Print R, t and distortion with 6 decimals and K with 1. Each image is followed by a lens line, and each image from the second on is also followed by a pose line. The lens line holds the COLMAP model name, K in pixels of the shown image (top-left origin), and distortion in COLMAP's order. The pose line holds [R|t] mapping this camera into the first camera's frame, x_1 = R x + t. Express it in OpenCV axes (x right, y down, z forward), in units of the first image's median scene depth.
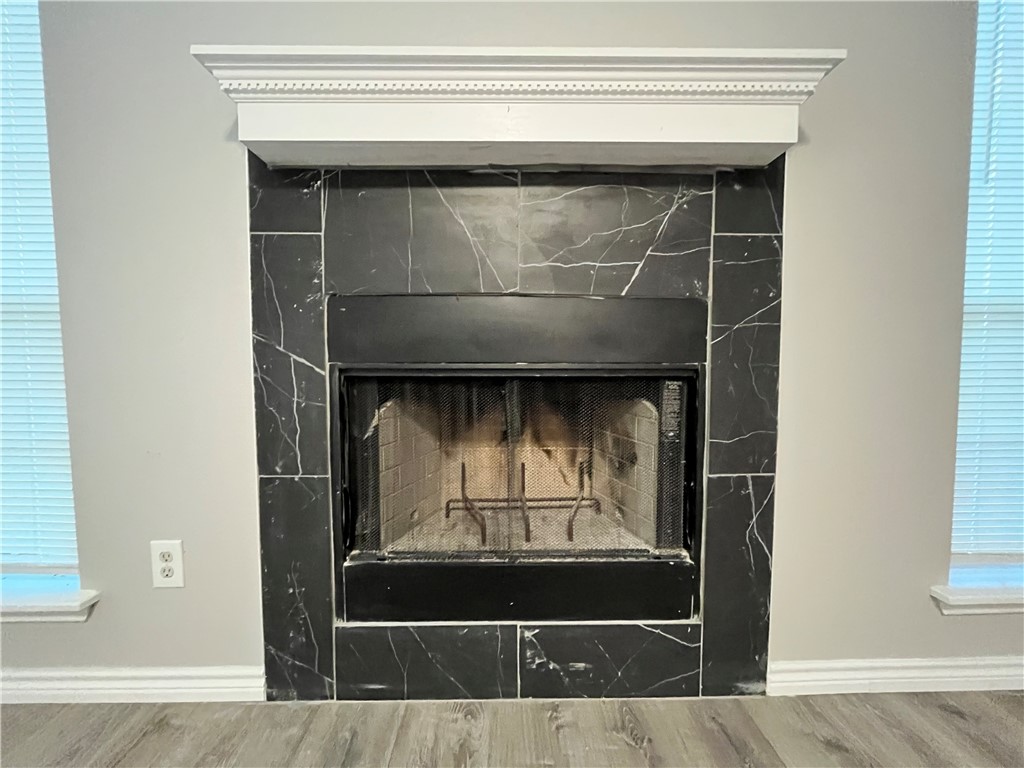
lens RADIAL K [[413.4, 0, 512.4], [0, 413.4, 382.8], [0, 0, 1]] dist [-0.005963, 0.000559]
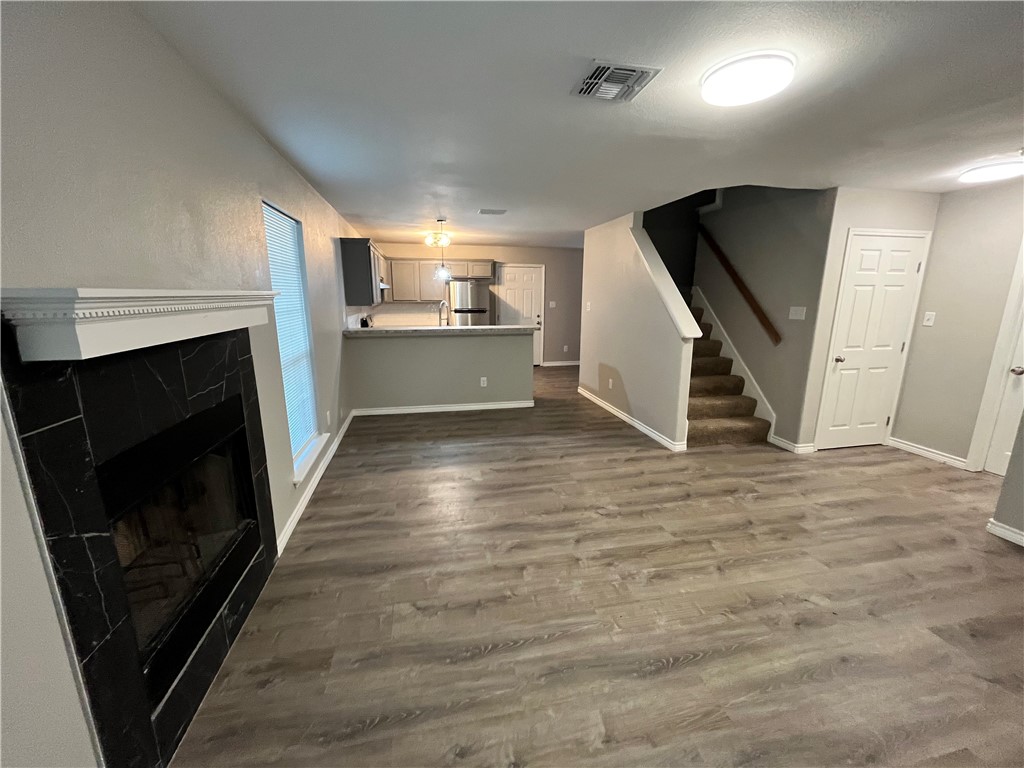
lens RADIAL K [[413.4, 0, 510.4], [0, 413.4, 383.8], [0, 0, 1]] dist [-0.005963, 0.000559]
pose [[-0.196288, -0.205639, 0.958741, -1.670996], [0.054166, 0.973995, 0.220000, -0.612113], [-0.979049, 0.095114, -0.180045, 0.100430]]
